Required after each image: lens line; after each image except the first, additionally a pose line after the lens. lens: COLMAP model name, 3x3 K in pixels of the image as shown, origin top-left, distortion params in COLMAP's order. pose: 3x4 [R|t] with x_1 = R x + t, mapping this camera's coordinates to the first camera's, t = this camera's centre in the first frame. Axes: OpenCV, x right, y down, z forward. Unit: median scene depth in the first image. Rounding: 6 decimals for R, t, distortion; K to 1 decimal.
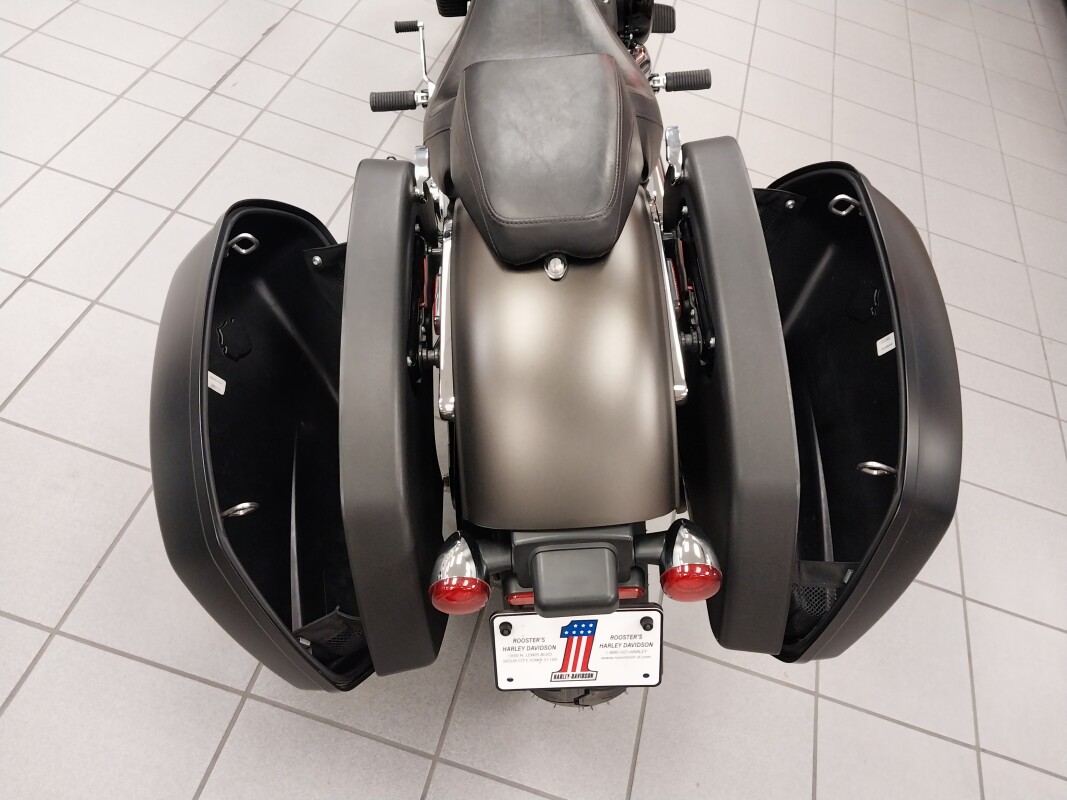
lens RADIAL K [[835.1, 0, 528.3], [0, 835.1, 399.0], [0, 0, 1]] dist [0.018805, -0.028562]
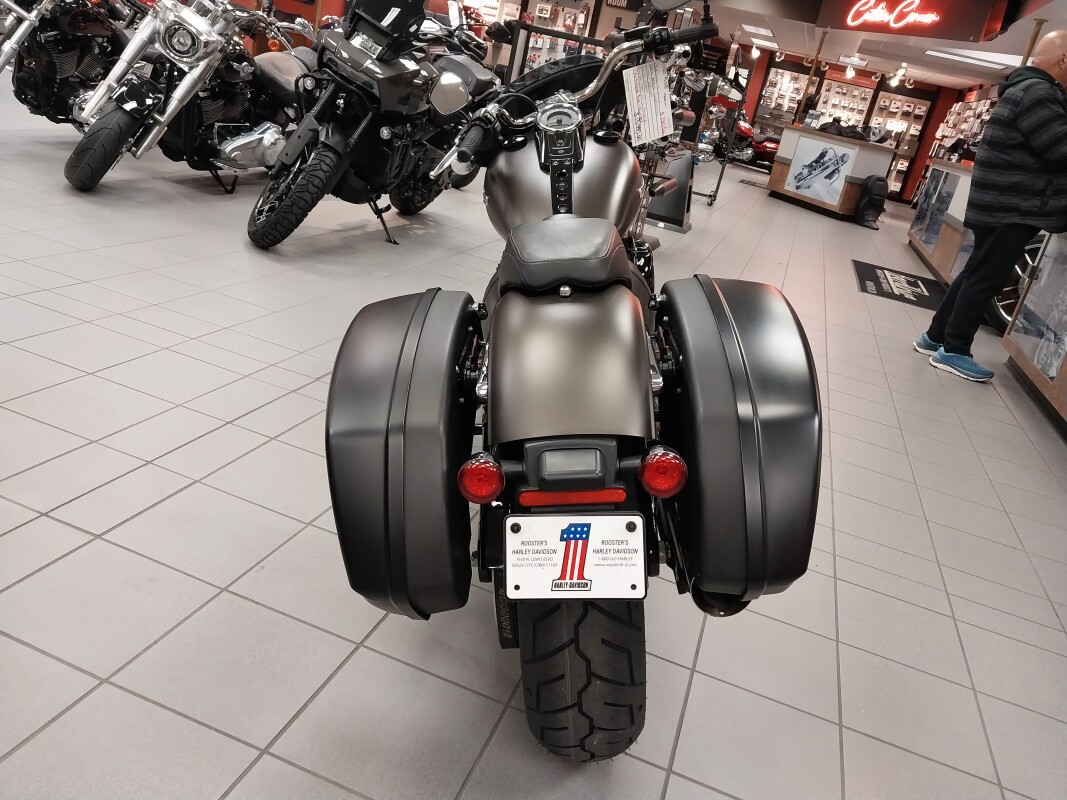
lens RADIAL K [[835.1, 0, 527.1], [0, 835.1, 391.0], [0, 0, 1]] dist [0.018805, -0.028562]
pose [[0.997517, 0.022902, -0.066603, 0.065550], [-0.054387, 0.851325, -0.521812, 0.727043], [0.044750, 0.524138, 0.850457, -0.141293]]
